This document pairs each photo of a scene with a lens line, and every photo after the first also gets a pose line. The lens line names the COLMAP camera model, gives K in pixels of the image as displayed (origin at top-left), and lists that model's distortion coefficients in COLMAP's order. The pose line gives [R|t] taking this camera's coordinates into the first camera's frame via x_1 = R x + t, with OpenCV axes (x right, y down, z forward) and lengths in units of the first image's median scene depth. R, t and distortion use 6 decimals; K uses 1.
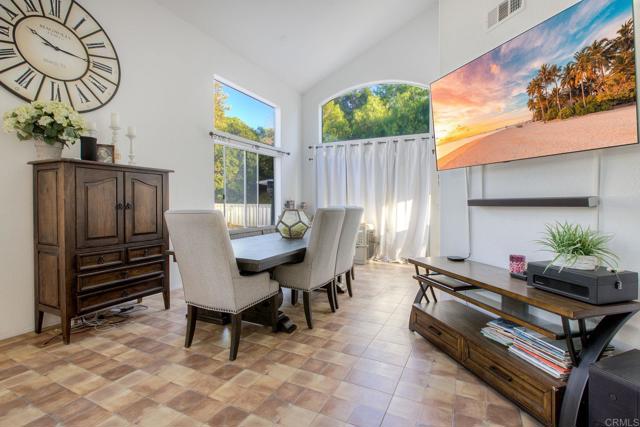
lens RADIAL K [[301.0, 0, 325.9], [0, 301.0, 211.7], [0, 0, 1]] dist [-0.001727, 0.002026]
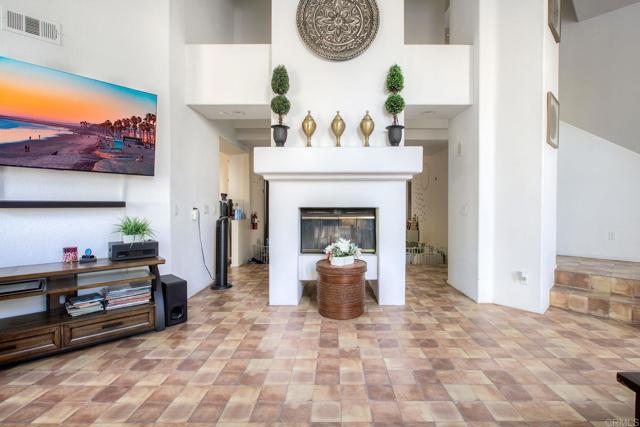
lens RADIAL K [[301.0, 0, 335.9], [0, 301.0, 207.2], [0, 0, 1]] dist [-0.001727, 0.002026]
pose [[-0.444942, -0.004887, 0.895546, -0.701231], [0.023064, 0.999591, 0.016914, -0.010136], [-0.895263, 0.028181, -0.444647, 0.411026]]
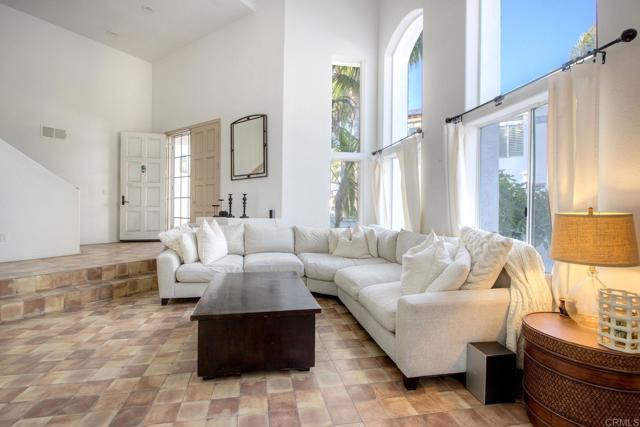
lens RADIAL K [[301.0, 0, 305.9], [0, 301.0, 208.3], [0, 0, 1]] dist [-0.001727, 0.002026]
pose [[-0.811827, -0.000731, -0.583897, -0.316975], [-0.018275, 0.999541, 0.024157, -0.013197], [0.583612, 0.030282, -0.811468, 0.540266]]
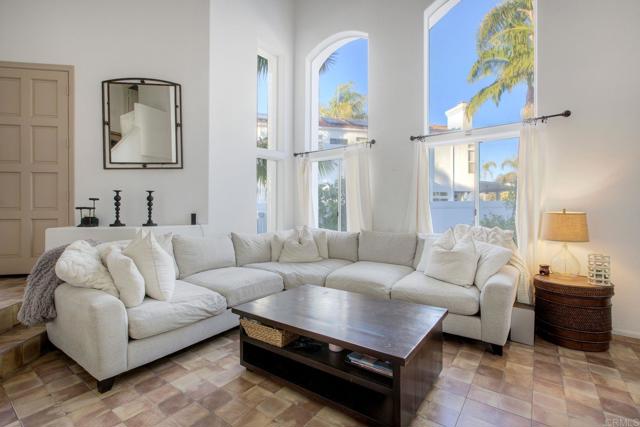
lens RADIAL K [[301.0, 0, 321.2], [0, 301.0, 208.0], [0, 0, 1]] dist [-0.001727, 0.002026]
pose [[-0.173968, -0.003174, -0.984746, 0.001856], [-0.022312, 0.999751, 0.000719, 0.003697], [0.984498, 0.022097, -0.173995, -0.182361]]
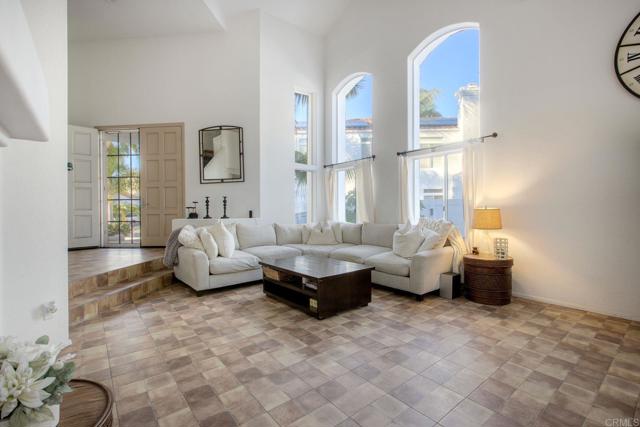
lens RADIAL K [[301.0, 0, 320.1], [0, 301.0, 209.6], [0, 0, 1]] dist [-0.001727, 0.002026]
pose [[-0.425958, 0.013269, -0.904646, 0.422648], [-0.012432, 0.999712, 0.020517, -0.012662], [0.904658, 0.019986, -0.425670, 0.304265]]
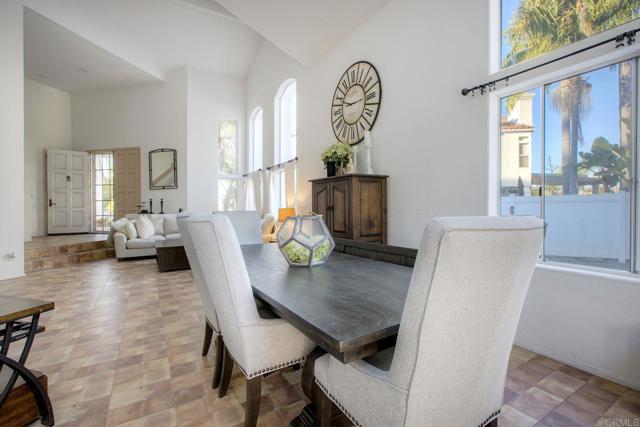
lens RADIAL K [[301.0, 0, 323.5], [0, 301.0, 210.8], [0, 0, 1]] dist [-0.001727, 0.002026]
pose [[-0.545286, 0.018639, -0.838043, 0.450281], [-0.014597, 0.999390, 0.031725, -0.046095], [0.838123, 0.029532, -0.544681, 1.656367]]
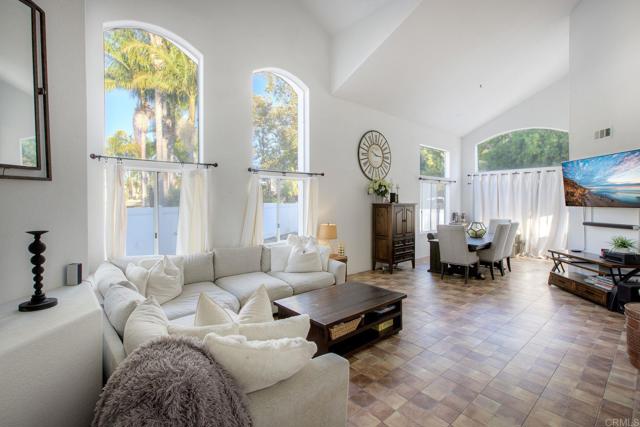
lens RADIAL K [[301.0, 0, 329.7], [0, 301.0, 210.0], [0, 0, 1]] dist [-0.001727, 0.002026]
pose [[0.932550, 0.008971, -0.360930, -0.350771], [-0.010468, 0.999943, -0.002194, -0.088684], [0.360889, 0.005824, 0.932590, -1.352191]]
